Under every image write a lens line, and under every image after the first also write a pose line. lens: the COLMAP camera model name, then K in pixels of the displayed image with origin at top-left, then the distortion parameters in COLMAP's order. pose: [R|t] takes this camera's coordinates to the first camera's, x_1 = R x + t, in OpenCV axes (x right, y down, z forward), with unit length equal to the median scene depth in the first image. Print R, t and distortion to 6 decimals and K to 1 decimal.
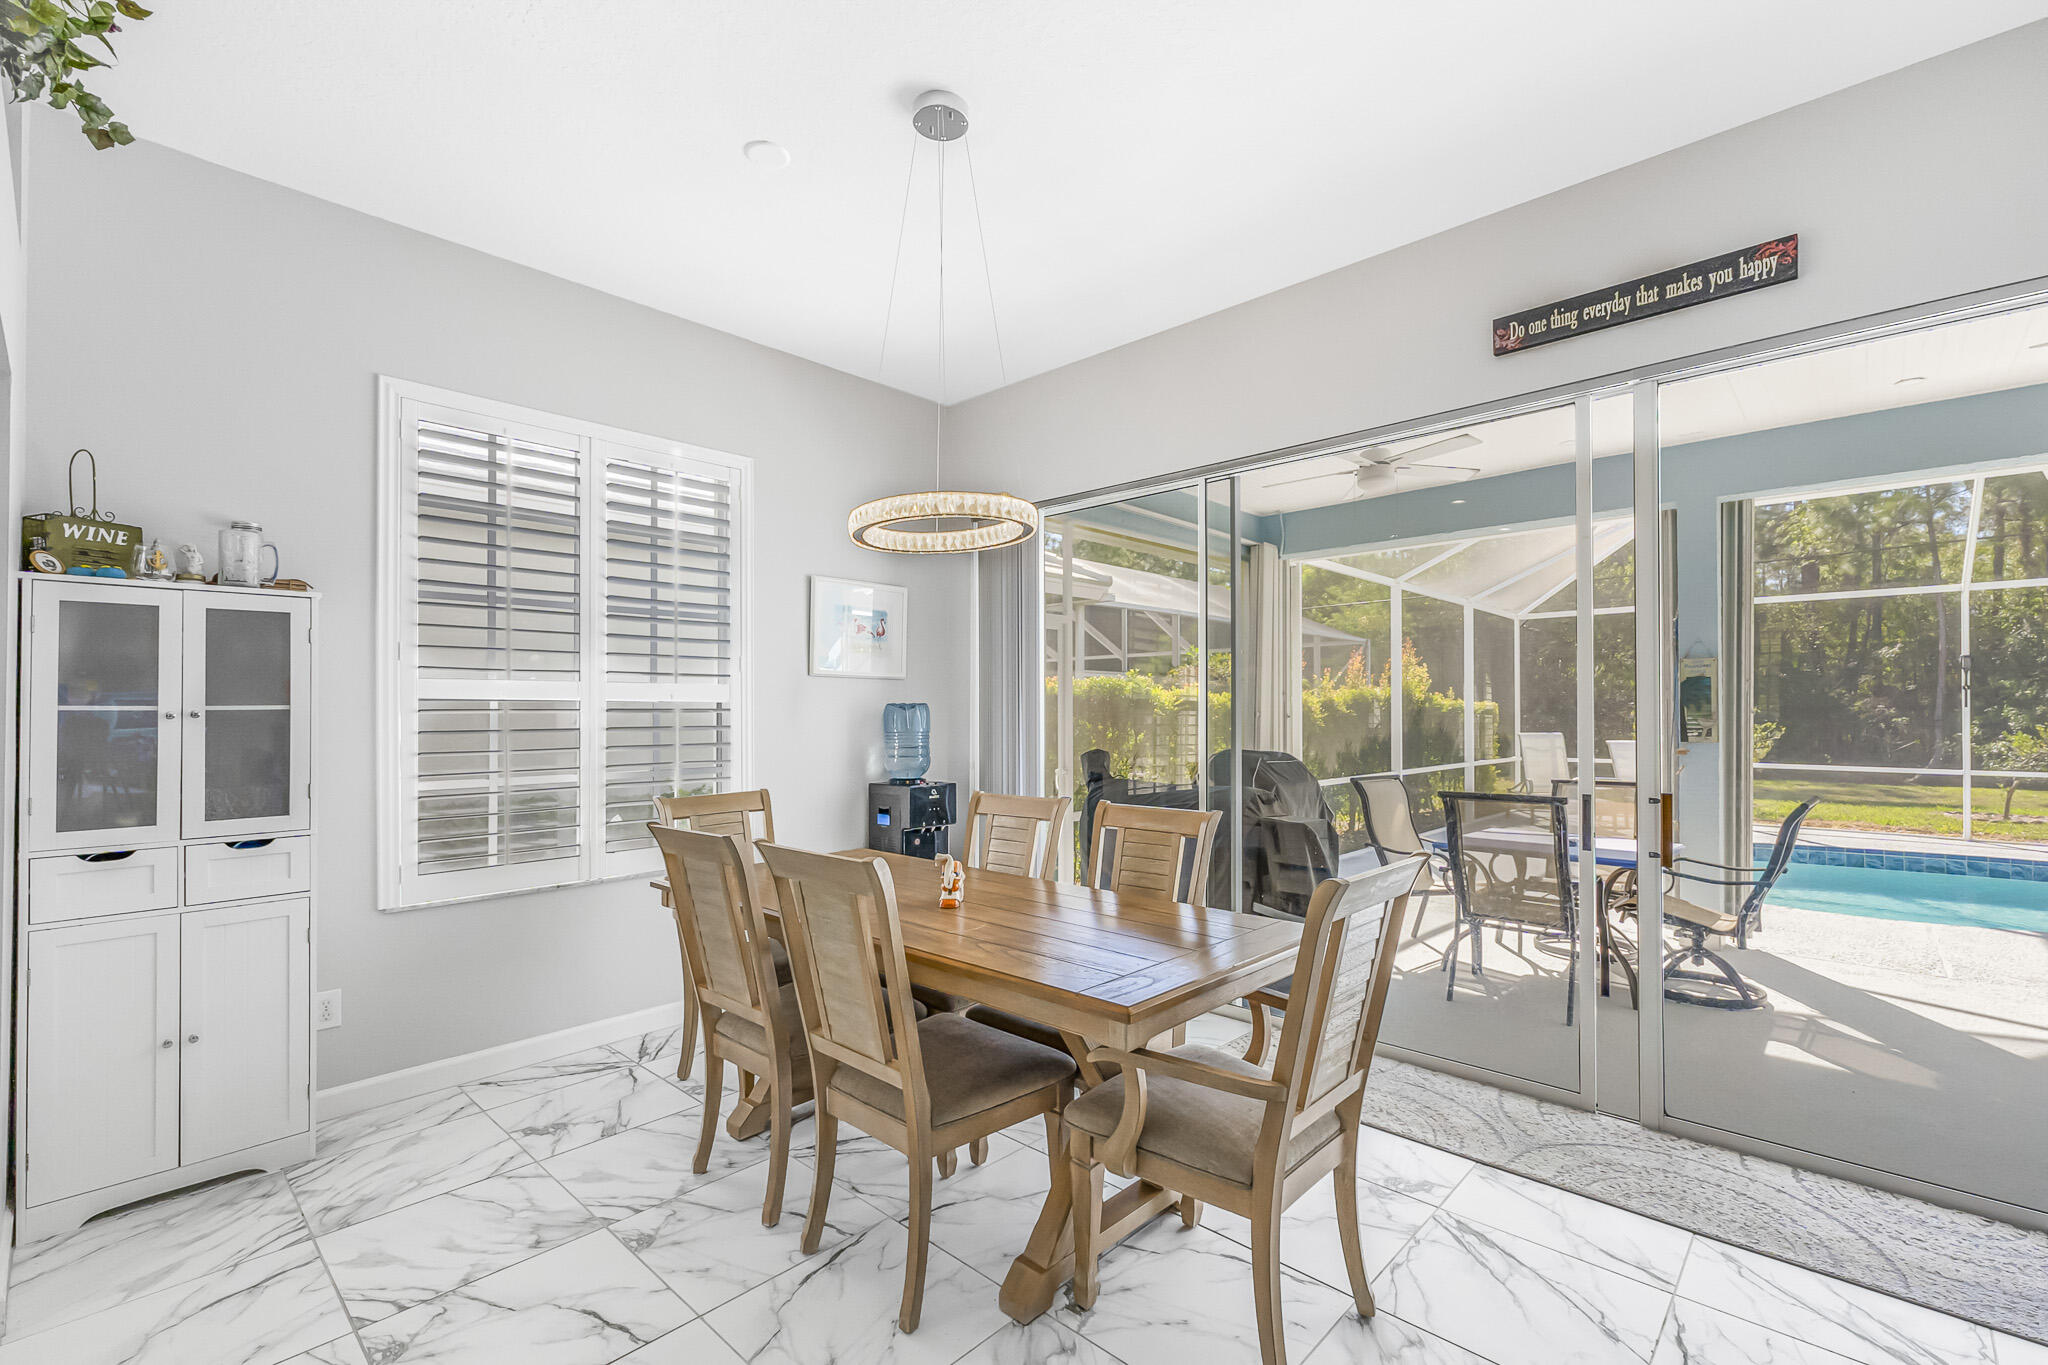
lens RADIAL K [[901.8, 0, 1028.9], [0, 901.8, 704.1], [0, 0, 1]] dist [0.009347, -0.000188]
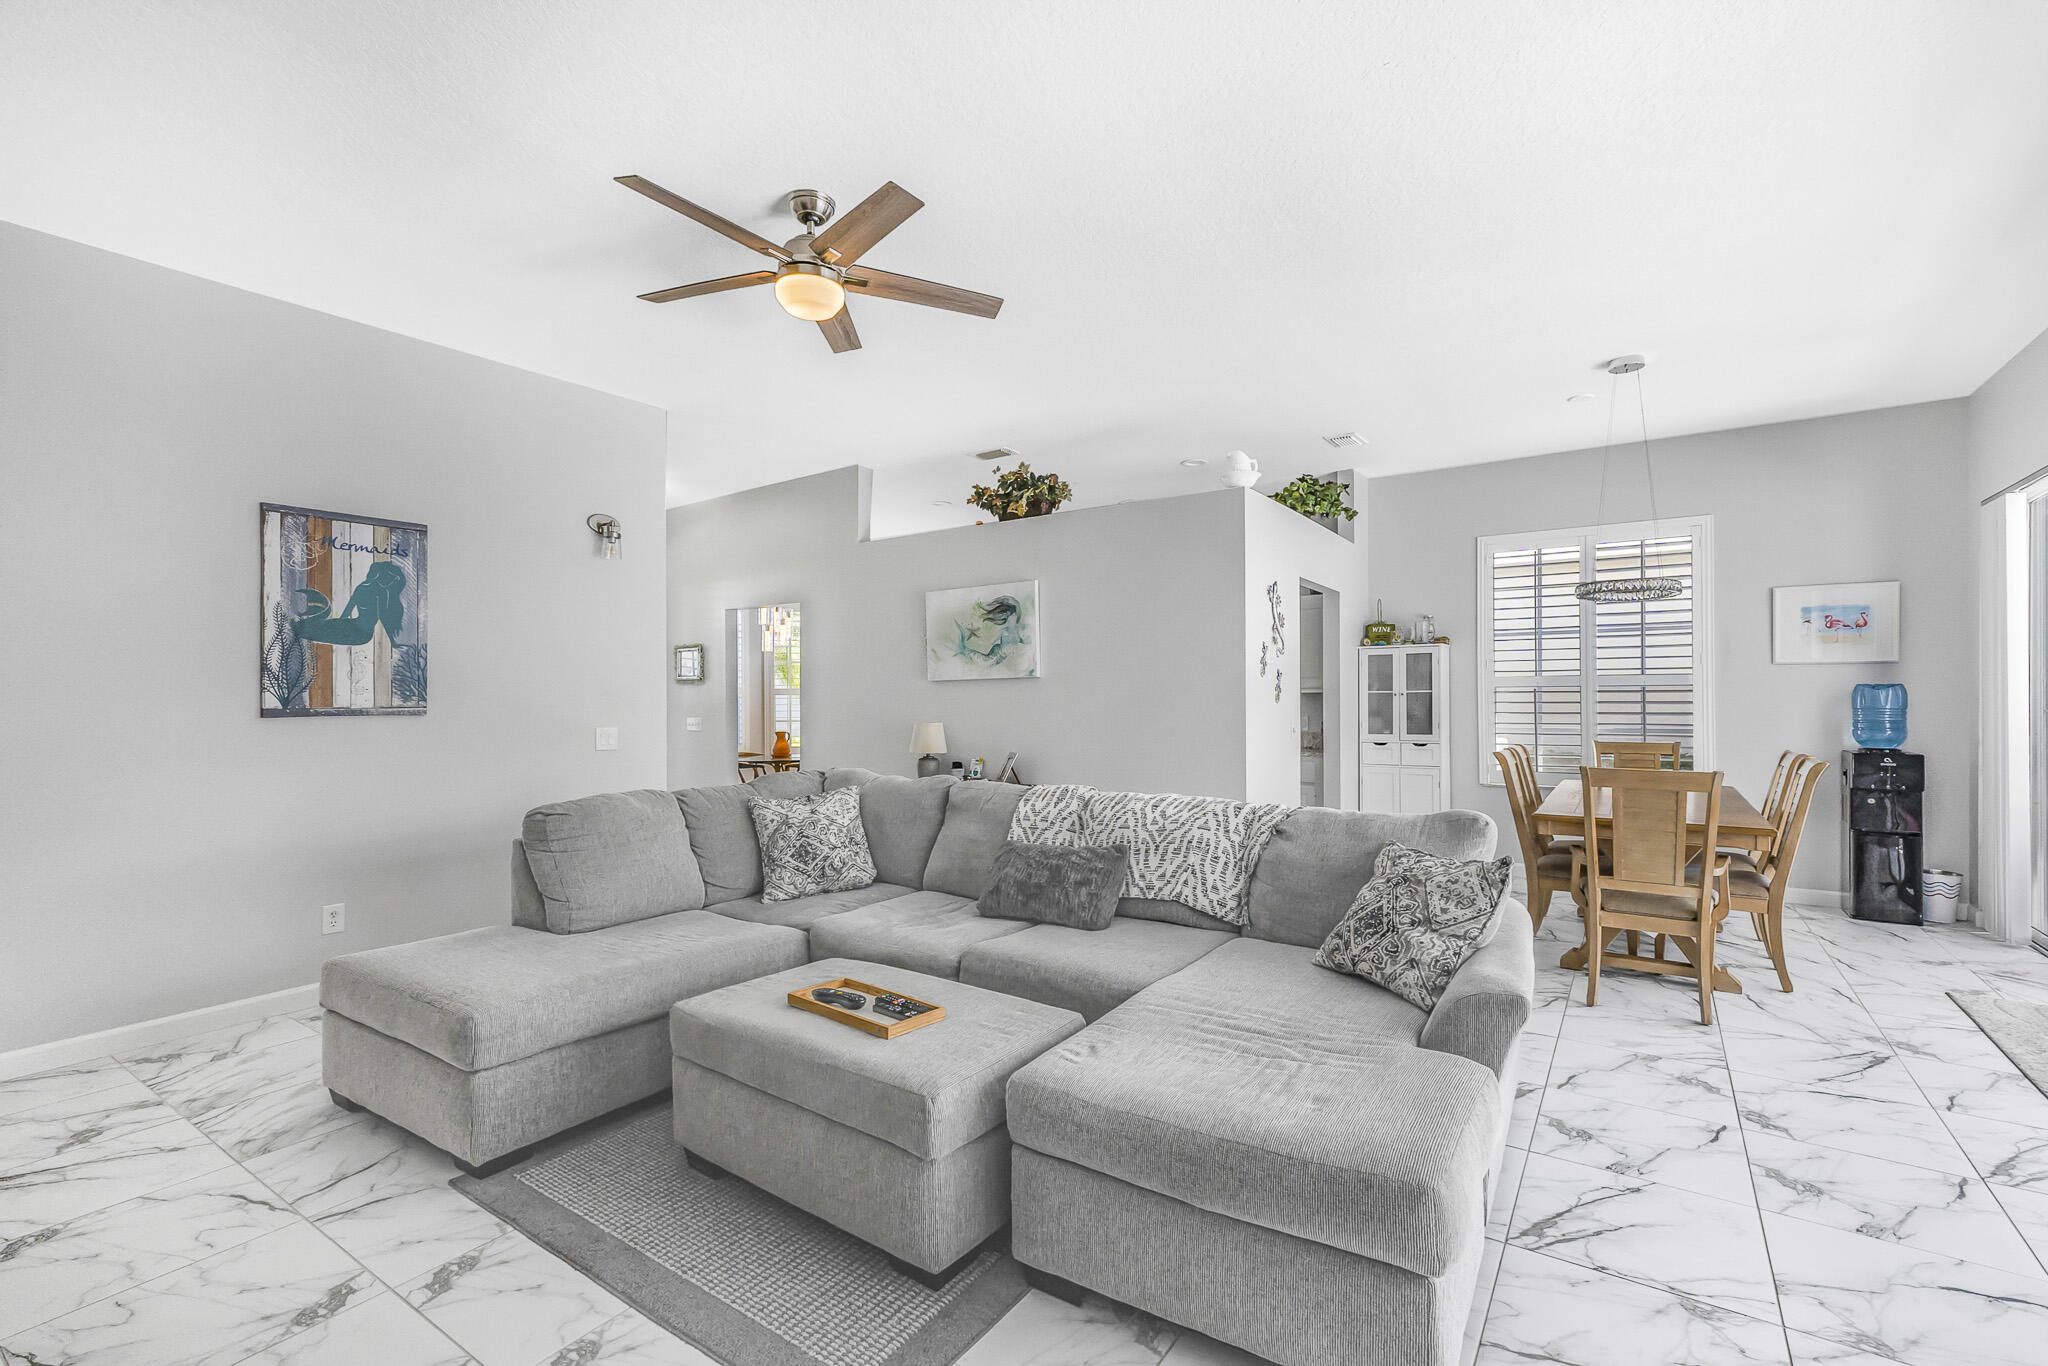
lens RADIAL K [[901.8, 0, 1057.8], [0, 901.8, 693.9], [0, 0, 1]] dist [0.009347, -0.000188]
pose [[0.174395, -0.001446, -0.984675, 1.309188], [0.013021, 0.999915, 0.000838, -0.004195], [0.984590, -0.012968, 0.174399, -0.393047]]
